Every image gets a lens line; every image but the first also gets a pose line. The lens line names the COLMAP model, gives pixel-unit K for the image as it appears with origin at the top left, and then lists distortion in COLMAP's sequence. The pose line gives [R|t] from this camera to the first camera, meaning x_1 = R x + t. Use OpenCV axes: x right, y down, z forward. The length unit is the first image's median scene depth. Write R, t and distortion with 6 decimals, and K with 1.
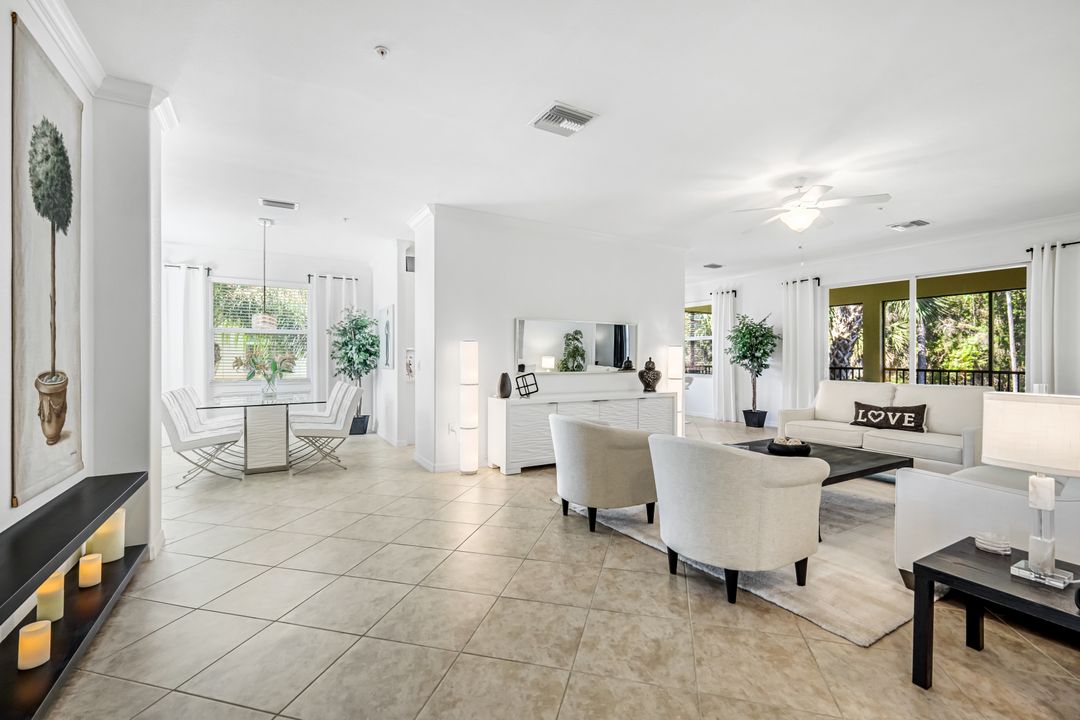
lens RADIAL K [[466.9, 0, 540.2], [0, 466.9, 357.3], [0, 0, 1]] dist [0.004671, 0.000294]
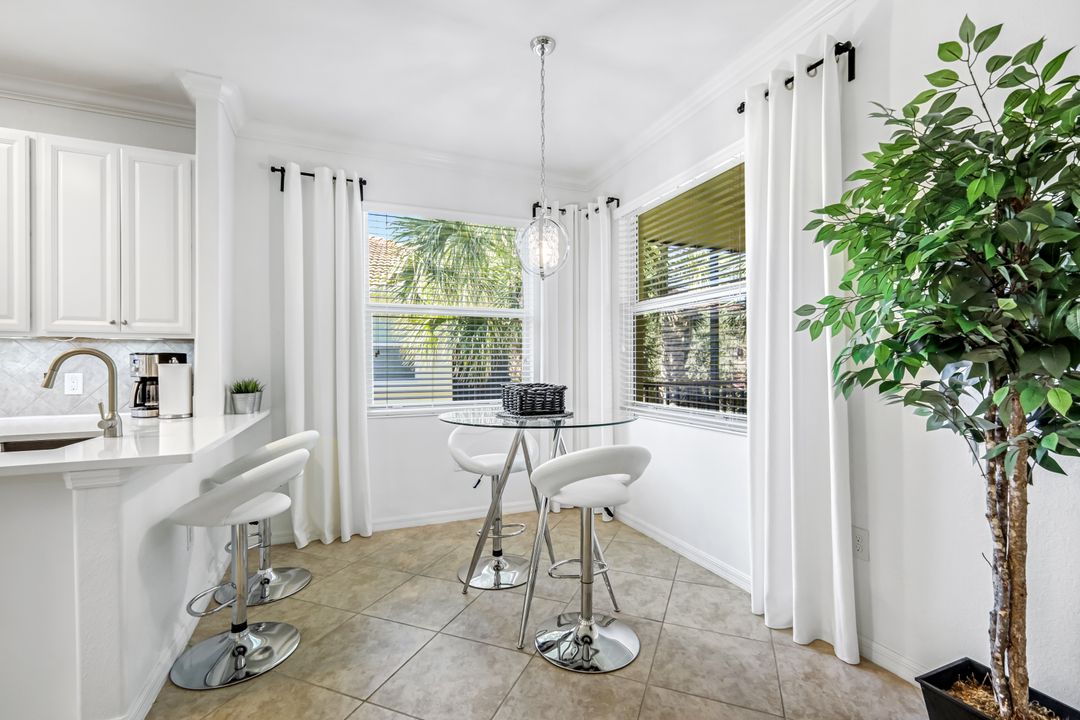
lens RADIAL K [[466.9, 0, 537.6], [0, 466.9, 363.7], [0, 0, 1]] dist [-0.000700, 0.000110]
pose [[0.993767, -0.003999, -0.111405, 0.367995], [0.004206, 0.999990, 0.001622, 0.003931], [0.111397, -0.002080, 0.993774, 0.952958]]
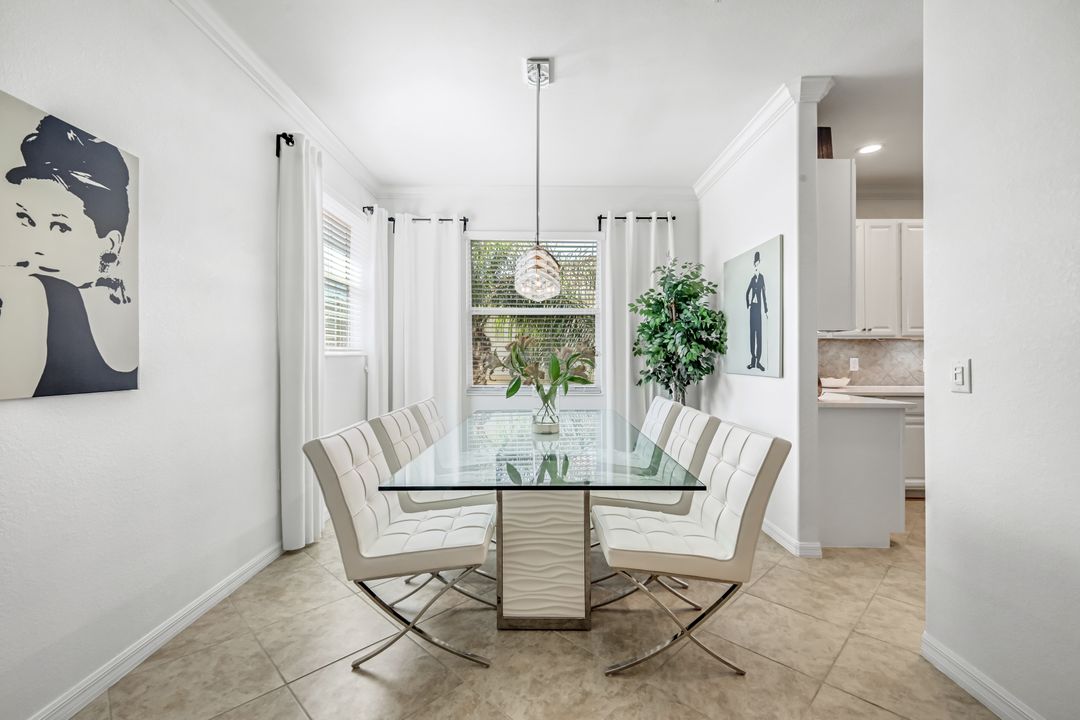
lens RADIAL K [[471.8, 0, 538.5], [0, 471.8, 351.8], [0, 0, 1]] dist [0.006442, 0.000190]
pose [[0.864805, -0.002012, -0.502104, -0.259952], [-0.000326, 0.999990, -0.004569, 0.002210], [0.502108, 0.004115, 0.864795, 0.437252]]
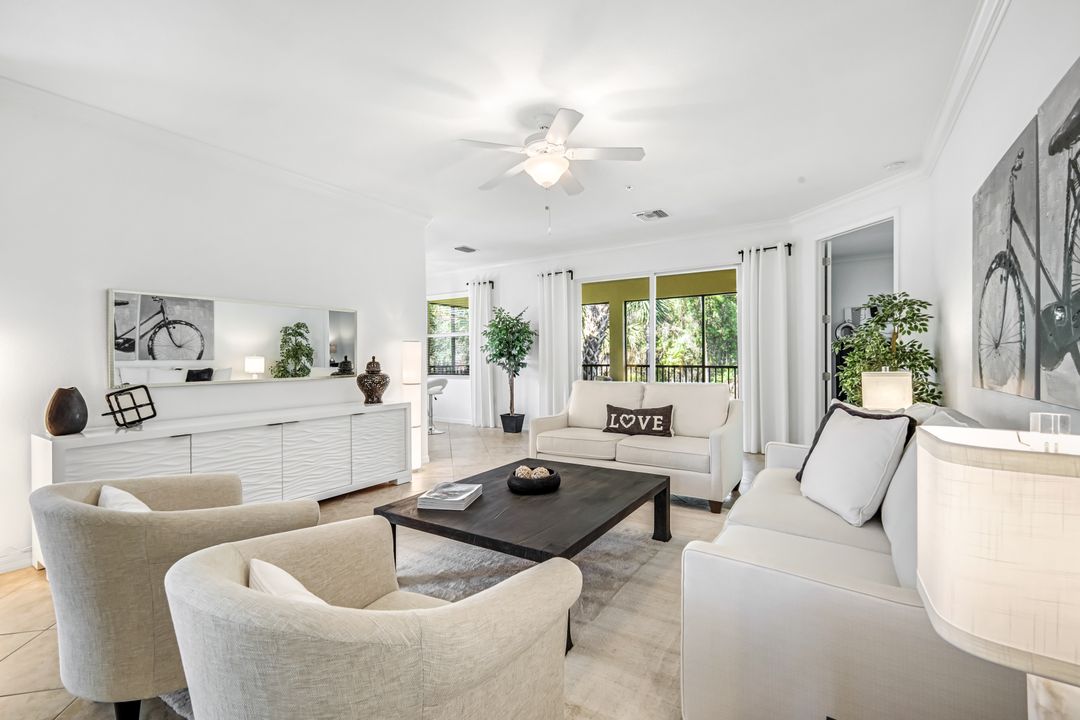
lens RADIAL K [[466.9, 0, 540.2], [0, 466.9, 357.3], [0, 0, 1]] dist [0.004671, 0.000294]
pose [[0.894534, -0.010043, 0.446888, 0.119940], [0.009719, 0.999948, 0.003017, 0.001621], [-0.446895, 0.001645, 0.894585, 0.192175]]
